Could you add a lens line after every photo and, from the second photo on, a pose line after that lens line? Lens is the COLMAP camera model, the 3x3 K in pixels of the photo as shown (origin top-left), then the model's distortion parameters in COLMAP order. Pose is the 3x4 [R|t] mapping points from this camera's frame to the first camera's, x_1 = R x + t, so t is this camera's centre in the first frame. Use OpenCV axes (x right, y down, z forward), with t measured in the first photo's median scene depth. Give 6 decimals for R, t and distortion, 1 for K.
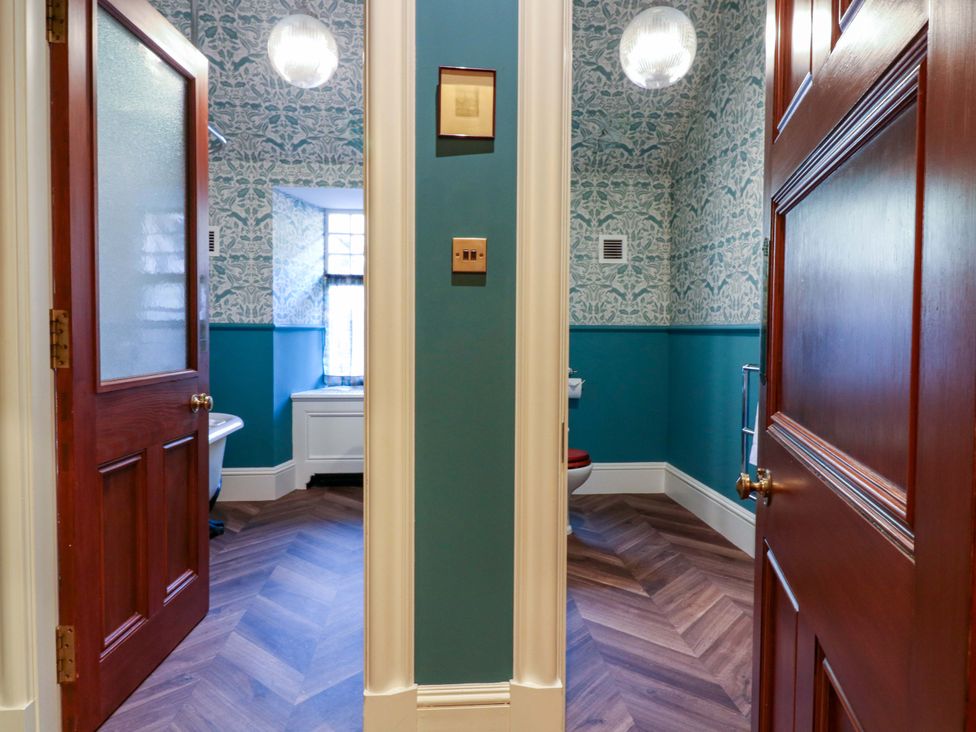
lens RADIAL K [[609.1, 0, 488.0], [0, 609.1, 354.5], [0, 0, 1]] dist [0.003101, 0.000093]
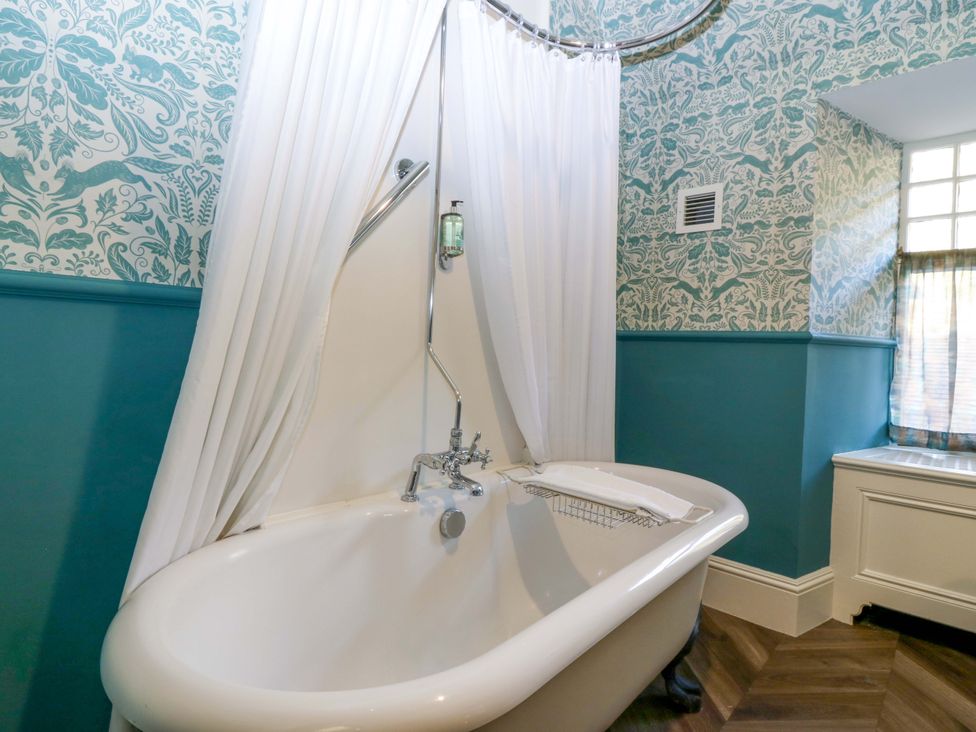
lens RADIAL K [[514.5, 0, 491.2], [0, 514.5, 353.7], [0, 0, 1]] dist [0.000329, -0.016963]
pose [[0.666325, 0.026276, -0.745199, -0.187162], [-0.058197, 0.998163, -0.016842, -0.004164], [0.743387, 0.054591, 0.666630, 0.447212]]
